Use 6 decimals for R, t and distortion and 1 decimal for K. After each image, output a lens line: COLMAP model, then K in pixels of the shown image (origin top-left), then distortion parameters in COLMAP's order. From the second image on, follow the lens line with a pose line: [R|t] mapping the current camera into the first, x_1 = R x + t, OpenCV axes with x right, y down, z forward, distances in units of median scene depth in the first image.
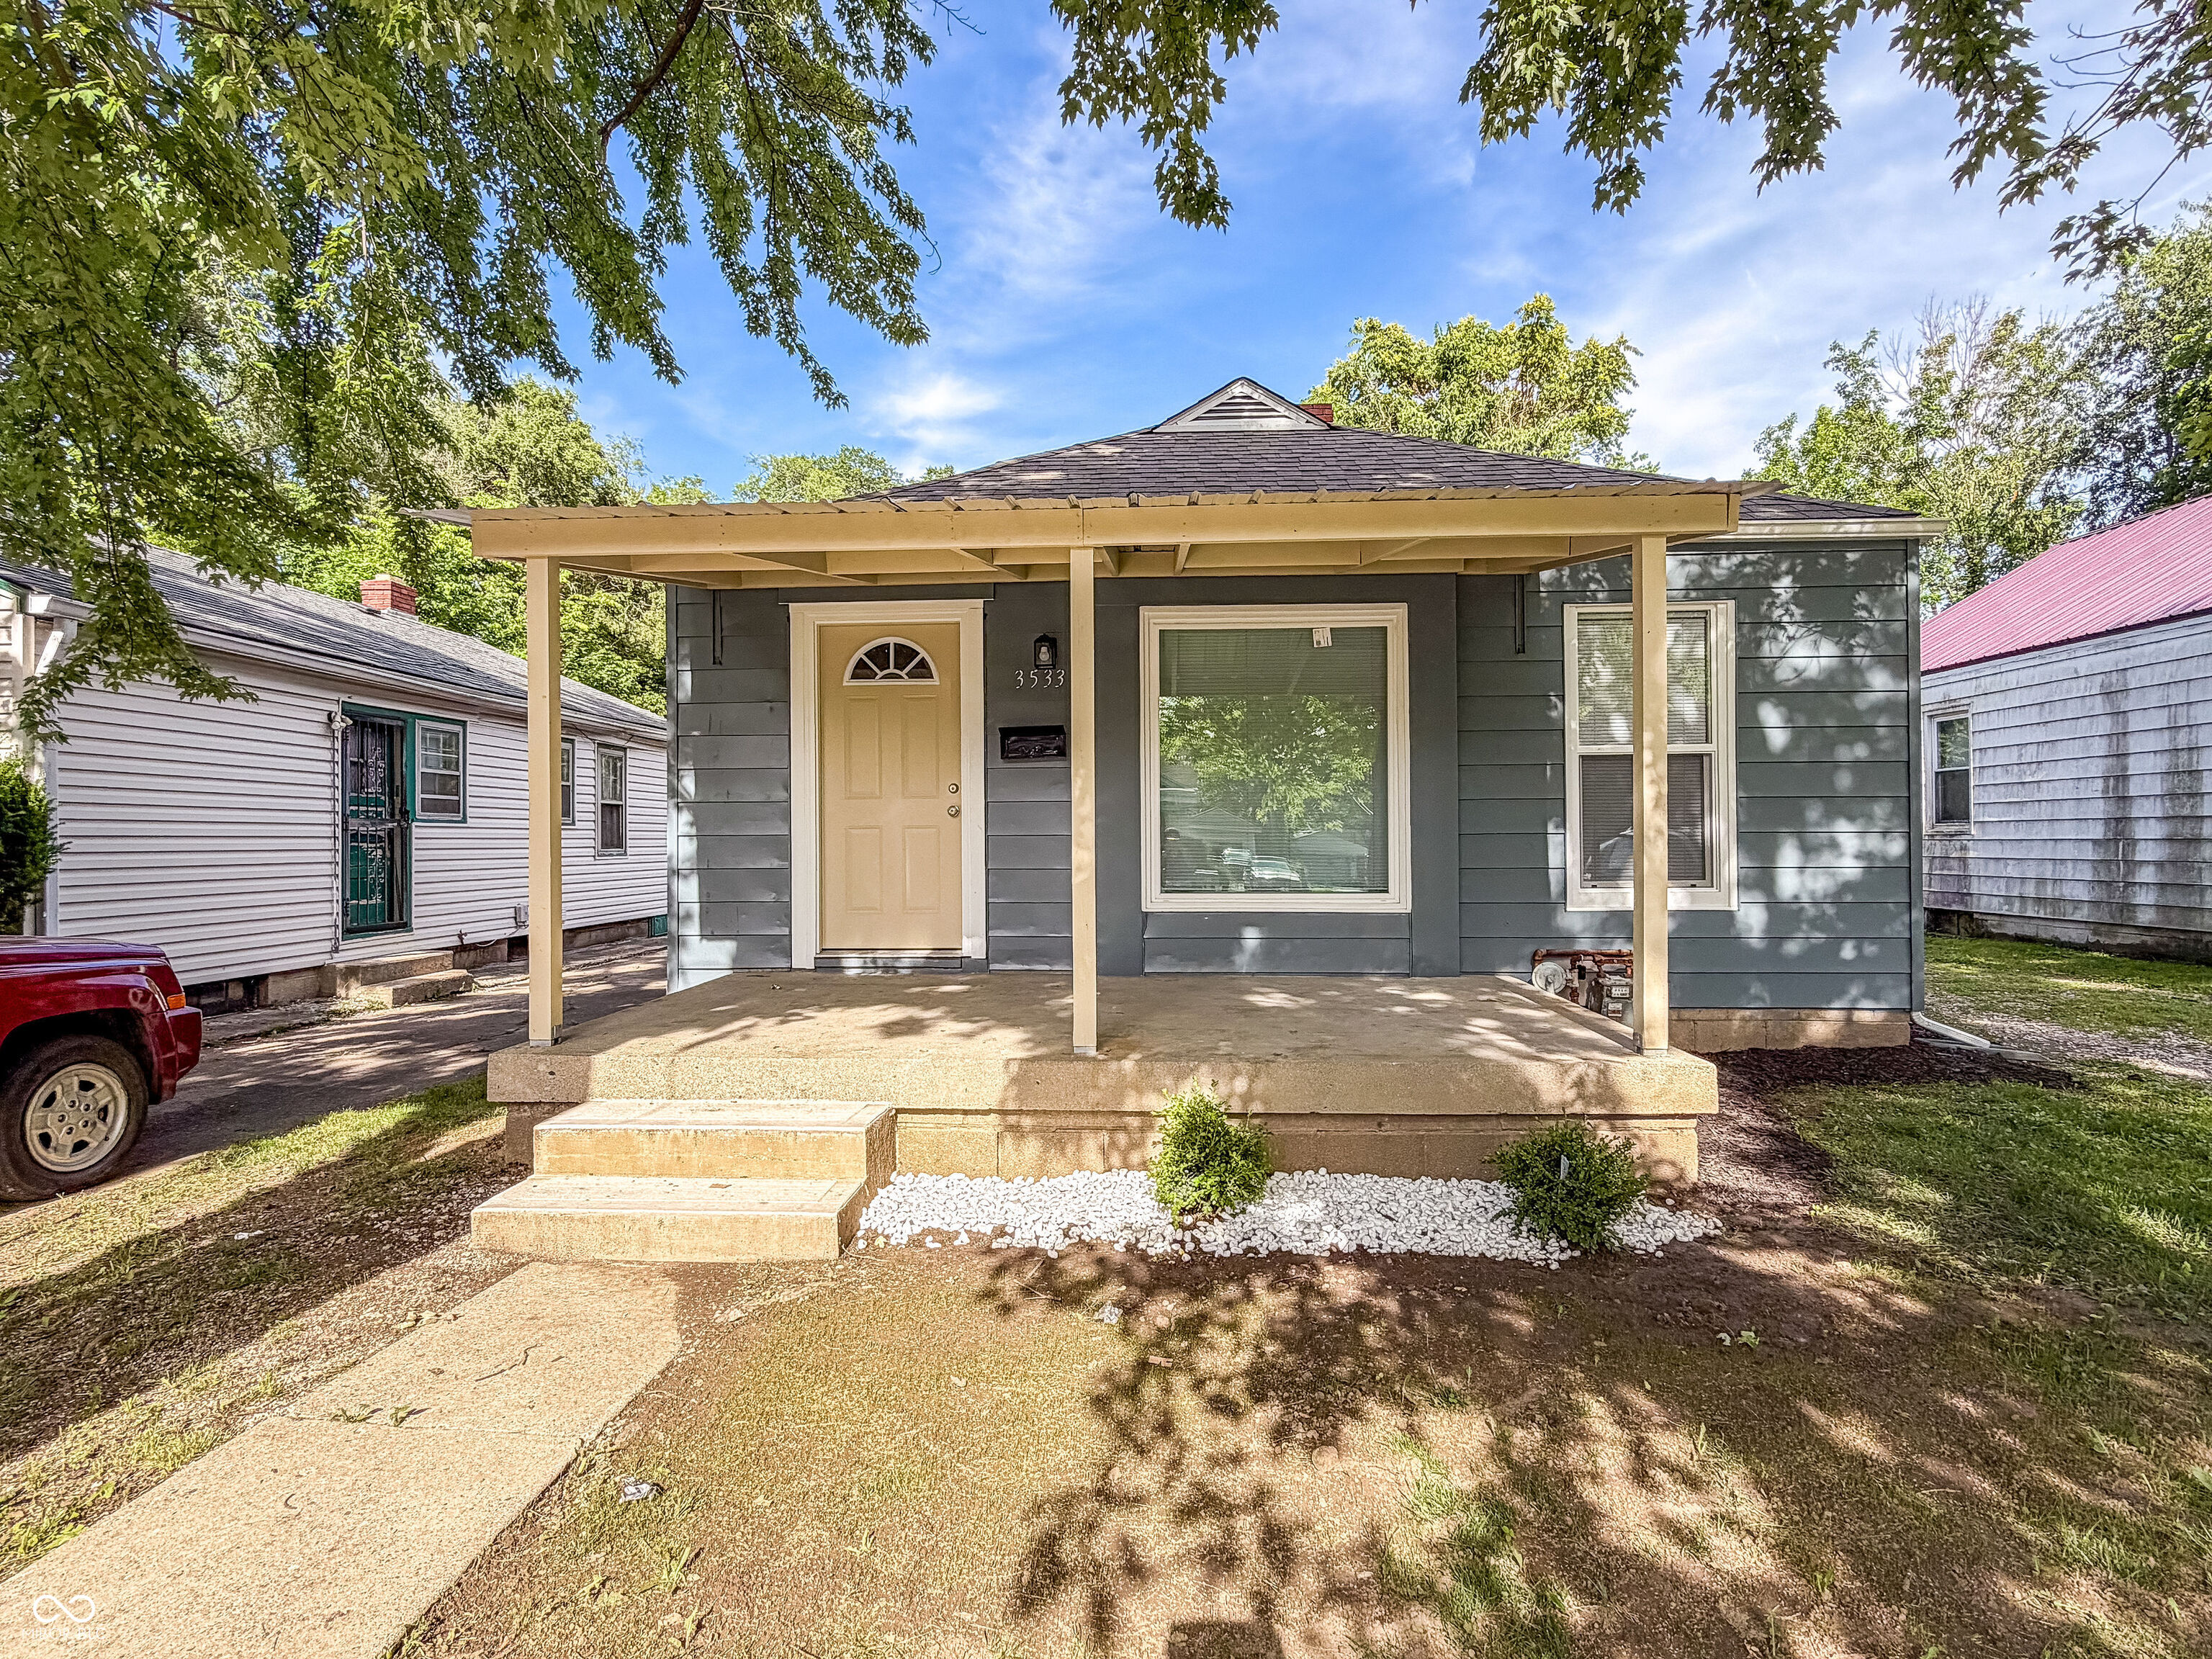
lens RADIAL K [[1124.9, 0, 1106.0], [0, 1124.9, 829.5], [0, 0, 1]] dist [0.001367, -0.000161]
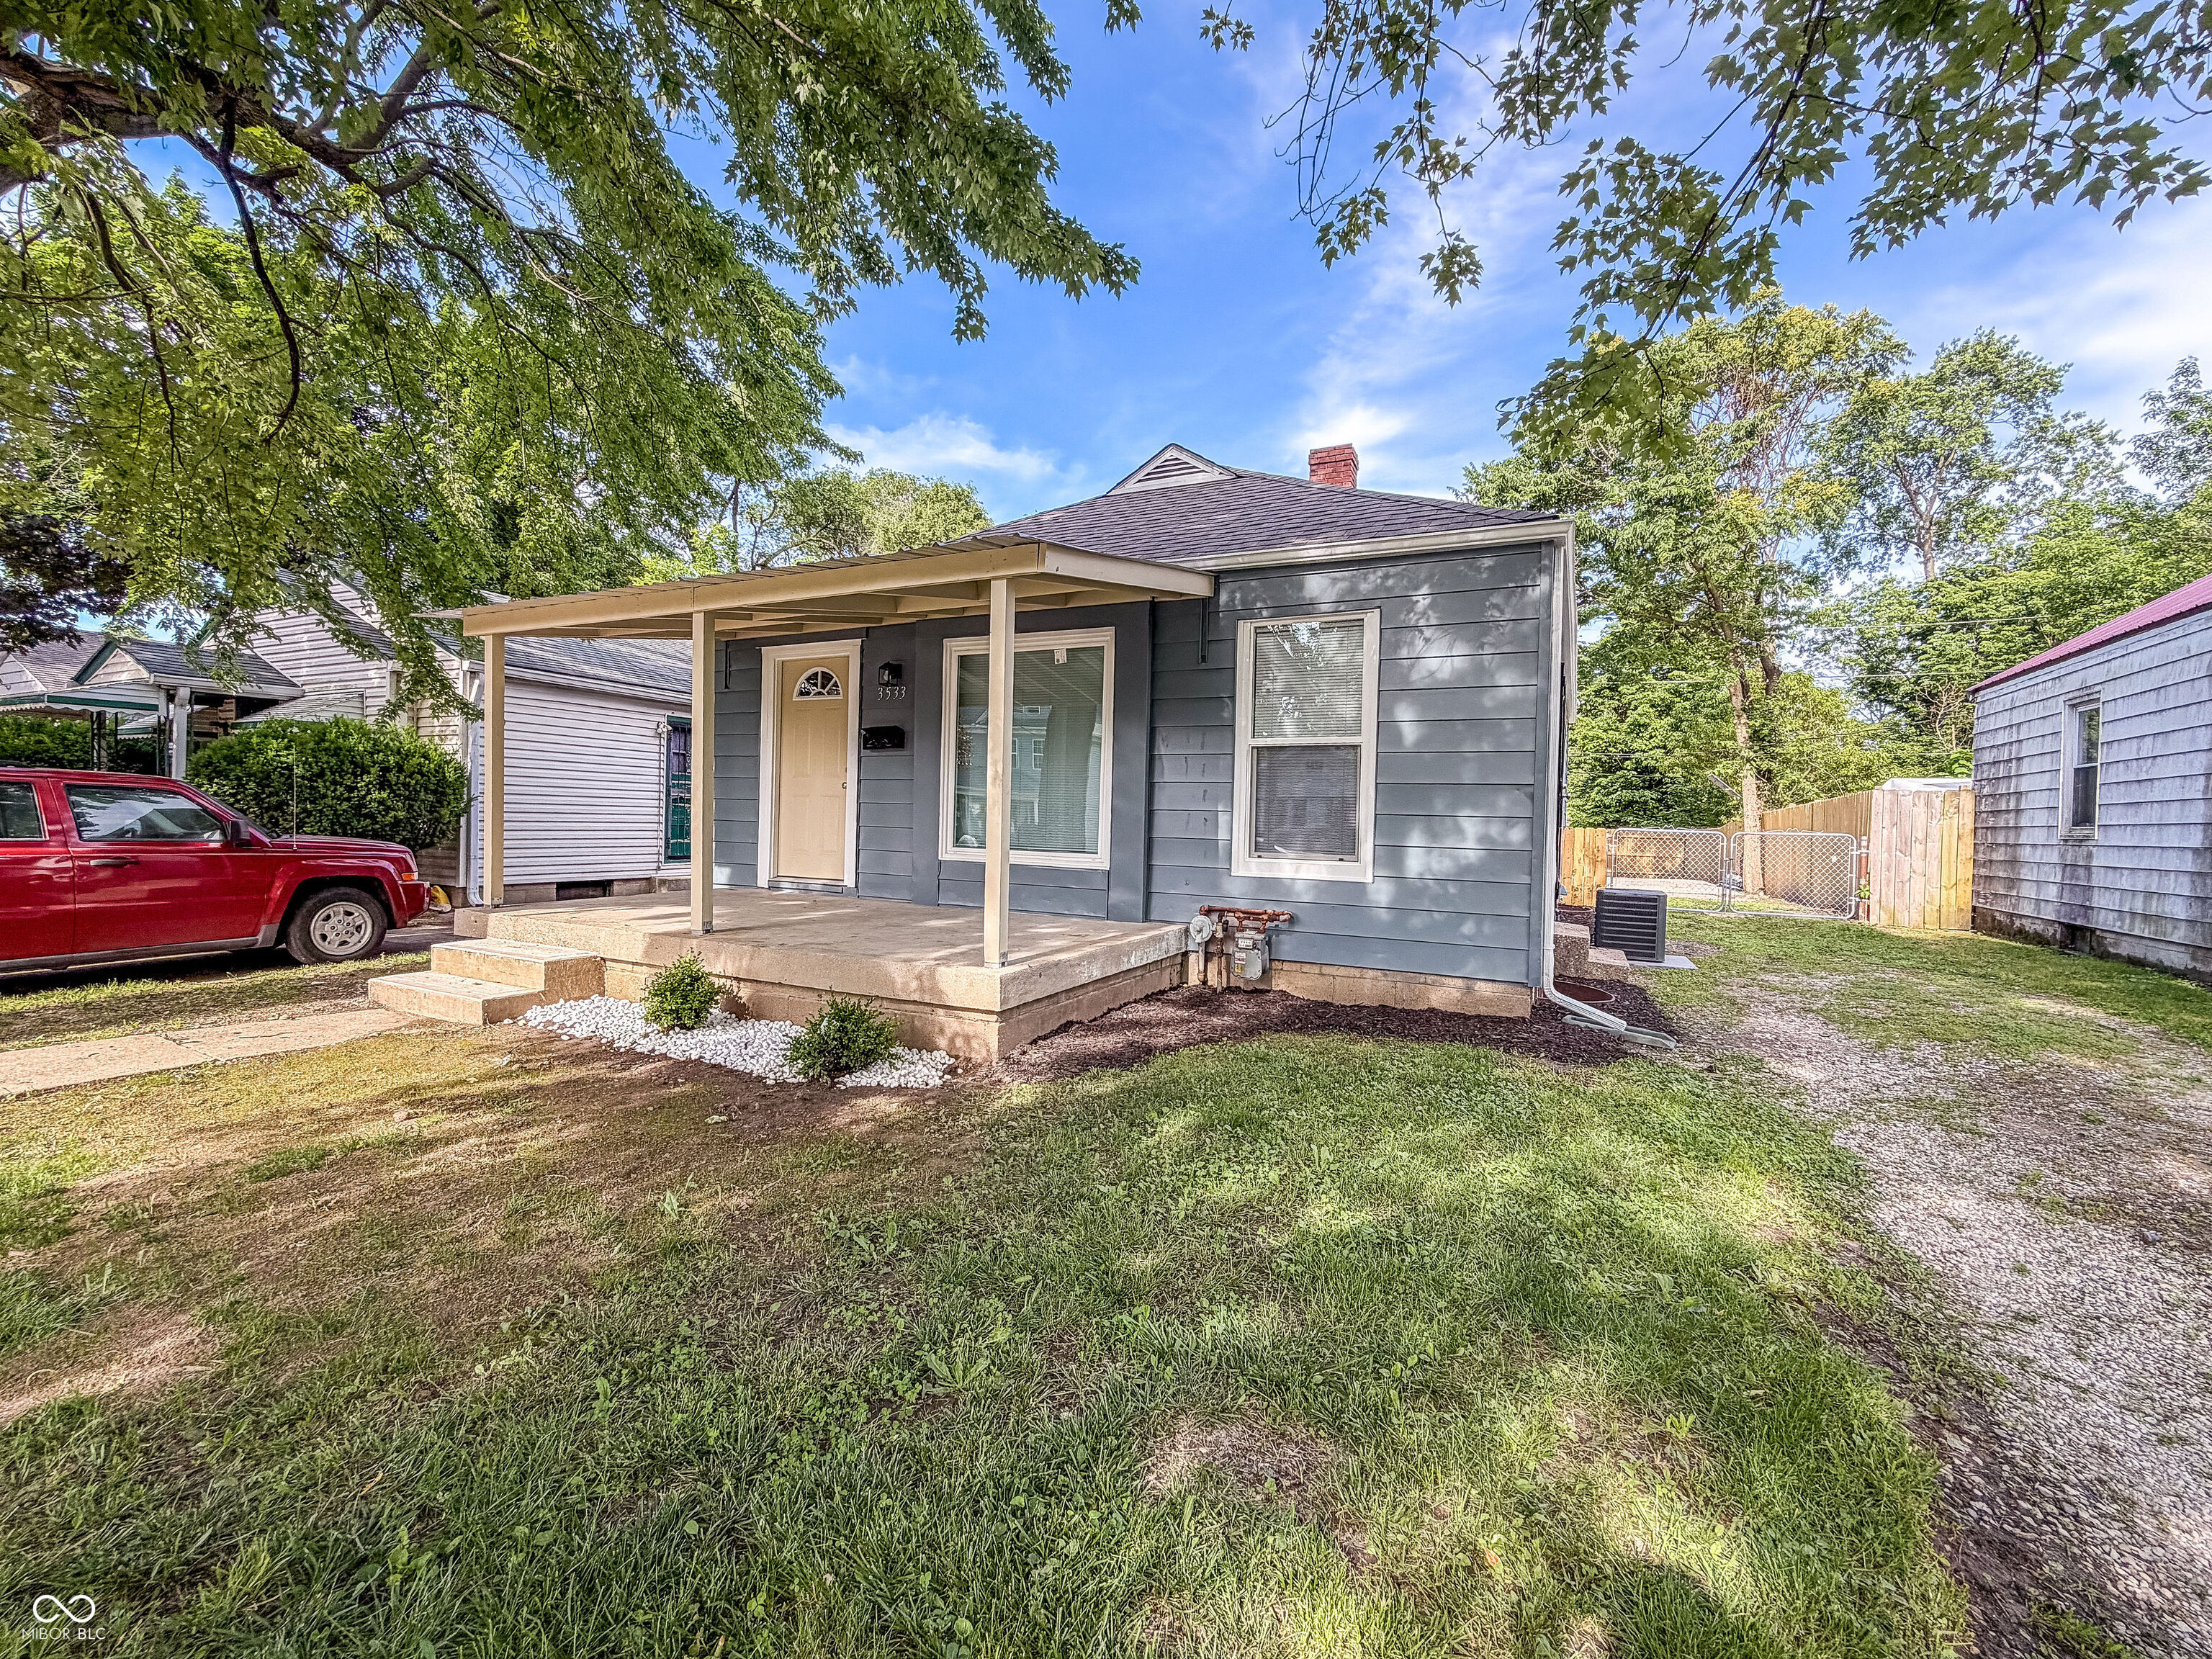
lens RADIAL K [[950.9, 0, 1106.0], [0, 950.9, 829.5], [0, 0, 1]] dist [-0.001212, 0.000107]
pose [[0.912702, 0.034438, -0.407172, 0.697185], [-0.028345, 0.999378, 0.020988, 0.005112], [0.407641, -0.007615, 0.913111, 0.013182]]
